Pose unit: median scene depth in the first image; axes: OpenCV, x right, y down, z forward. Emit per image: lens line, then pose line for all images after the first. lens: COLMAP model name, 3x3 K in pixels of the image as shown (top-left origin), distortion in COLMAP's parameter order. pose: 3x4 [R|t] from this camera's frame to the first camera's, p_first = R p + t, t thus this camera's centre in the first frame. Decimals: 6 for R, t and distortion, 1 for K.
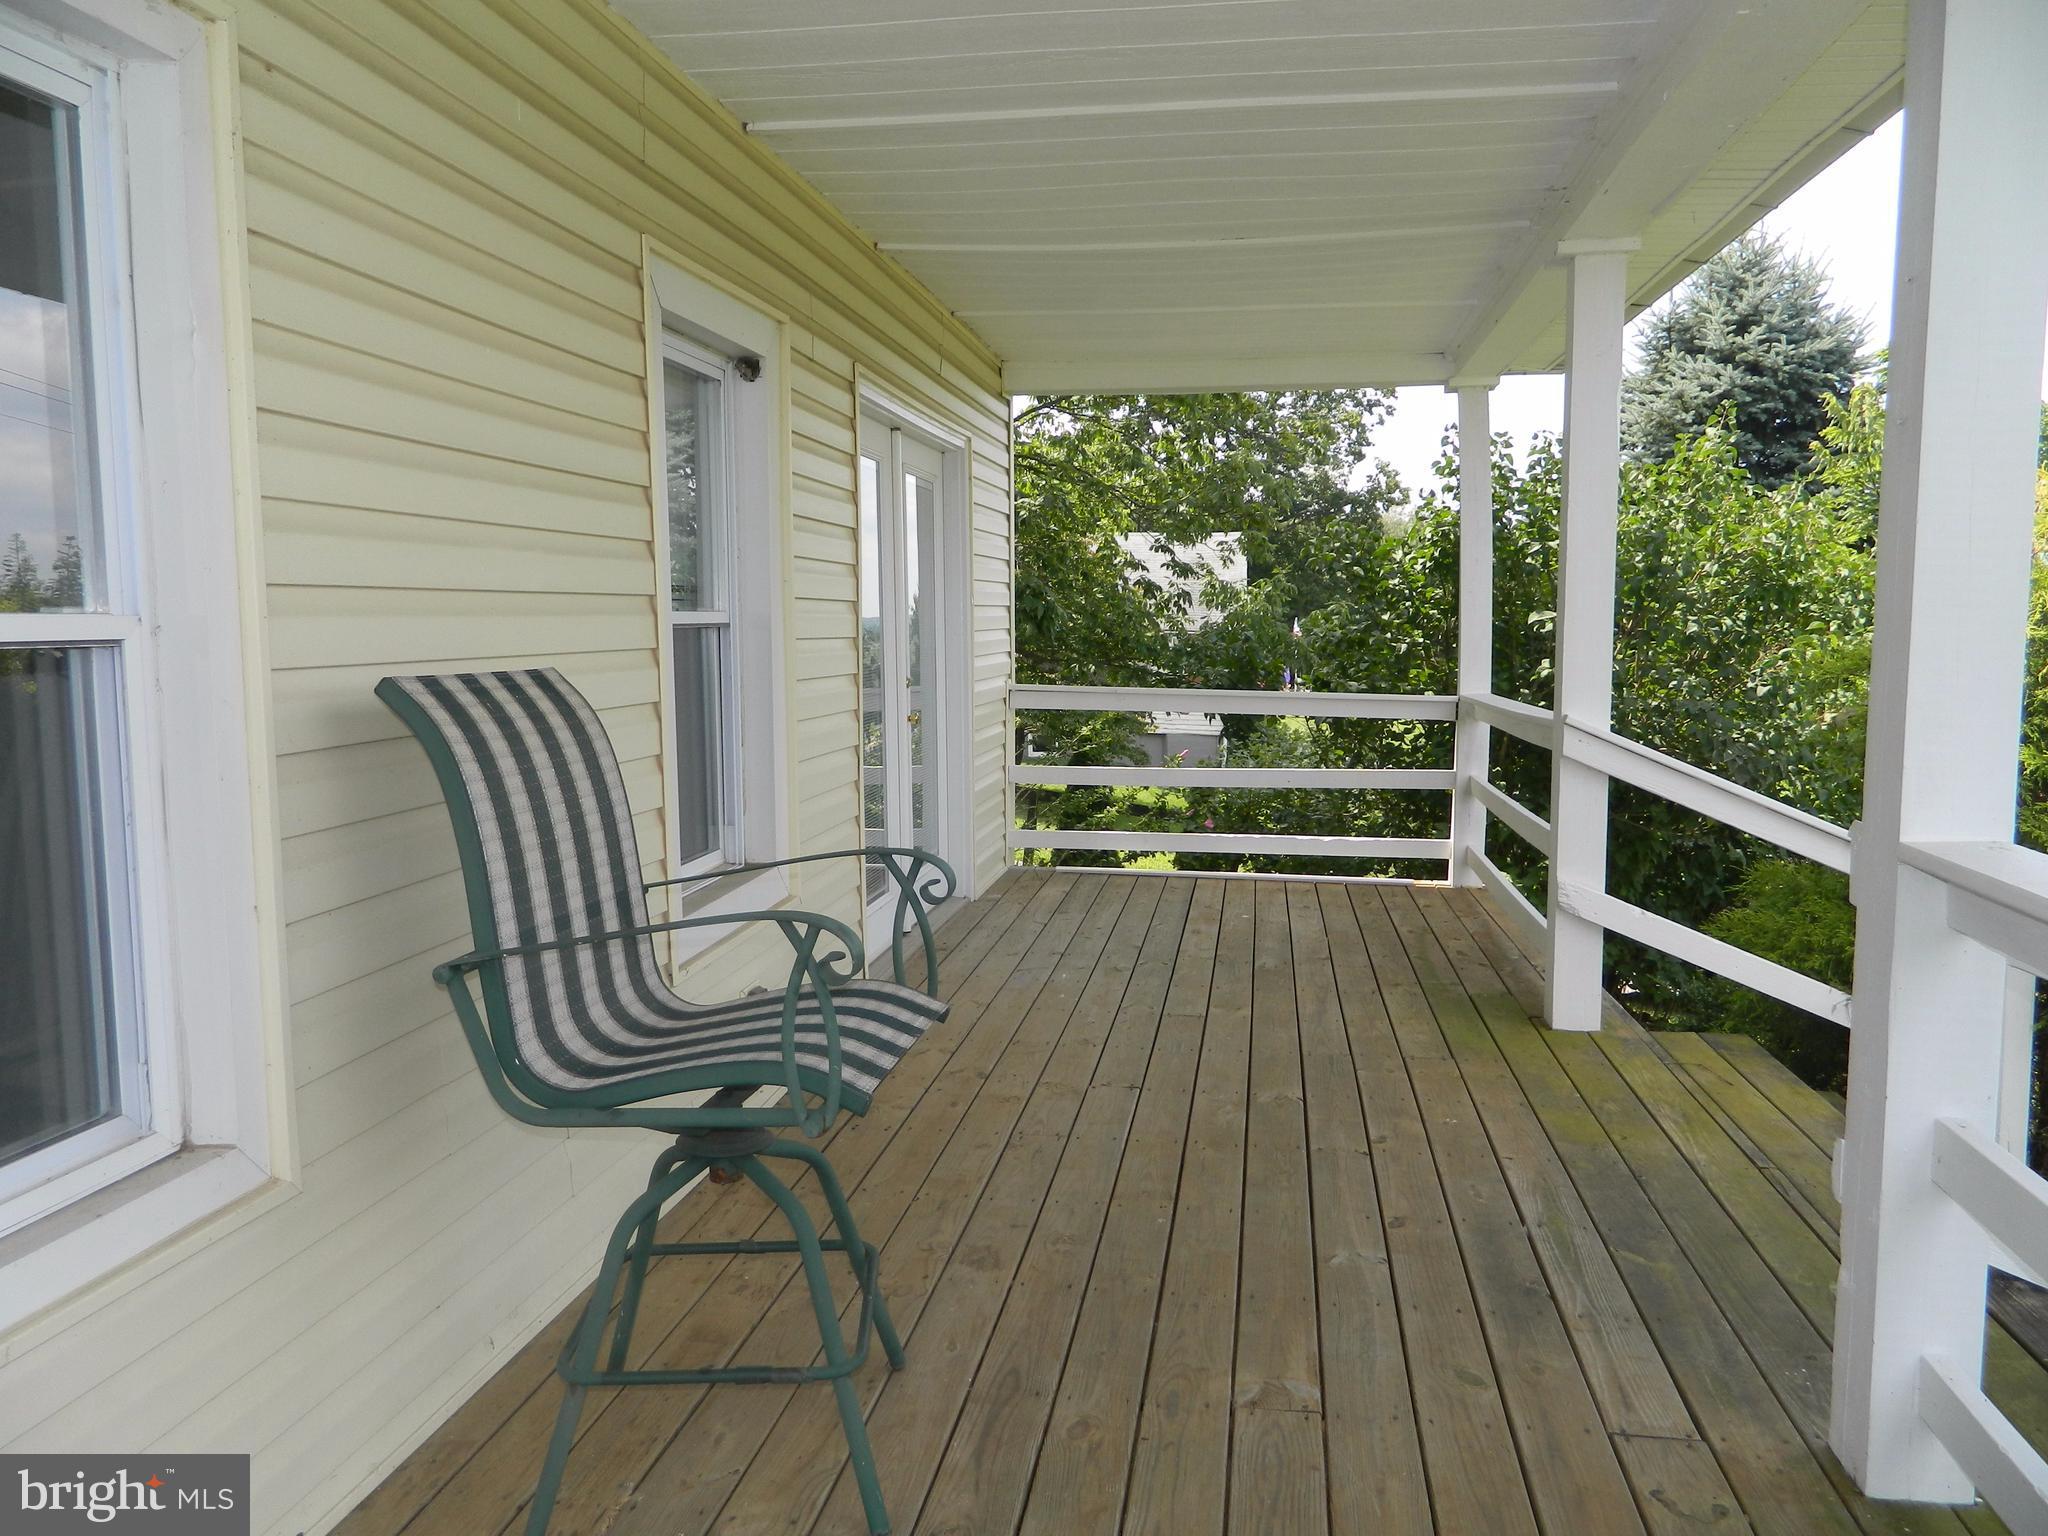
lens RADIAL K [[1525.4, 0, 1024.9], [0, 1525.4, 768.0], [0, 0, 1]] dist [0.006728, -0.002226]
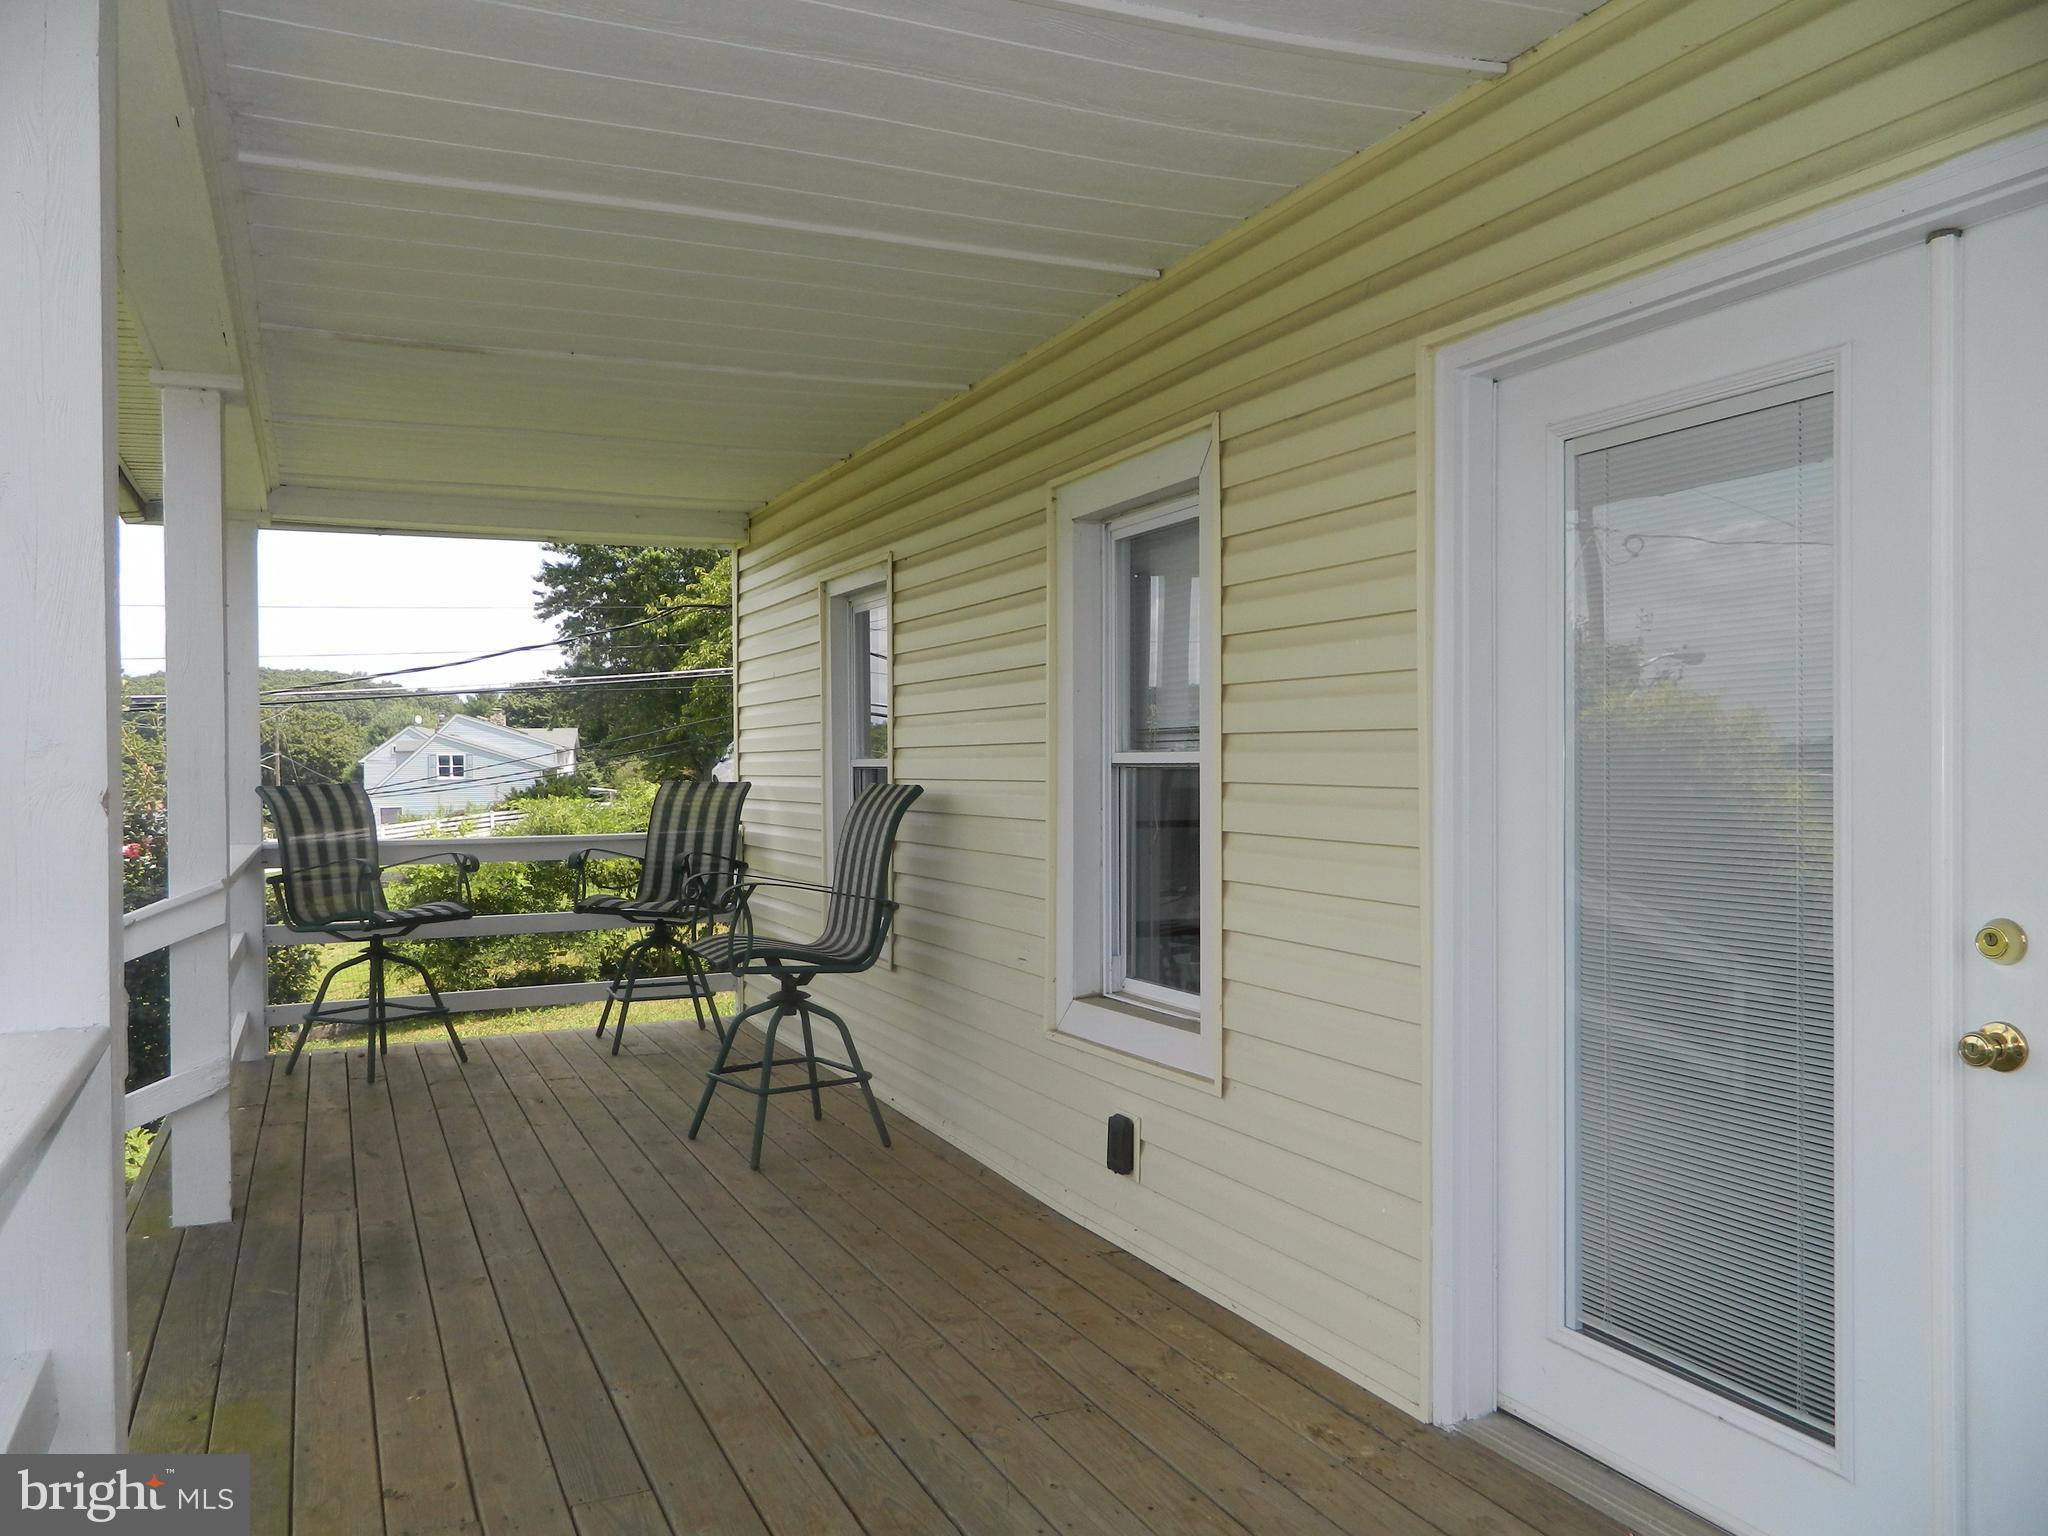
lens RADIAL K [[1525.4, 0, 1022.6], [0, 1525.4, 767.5], [0, 0, 1]] dist [0.006728, -0.002226]
pose [[-0.828137, 0.015100, -0.560323, 0.569363], [-0.042972, 0.994985, 0.090325, -0.227102], [0.558877, 0.098879, -0.823334, 2.240521]]
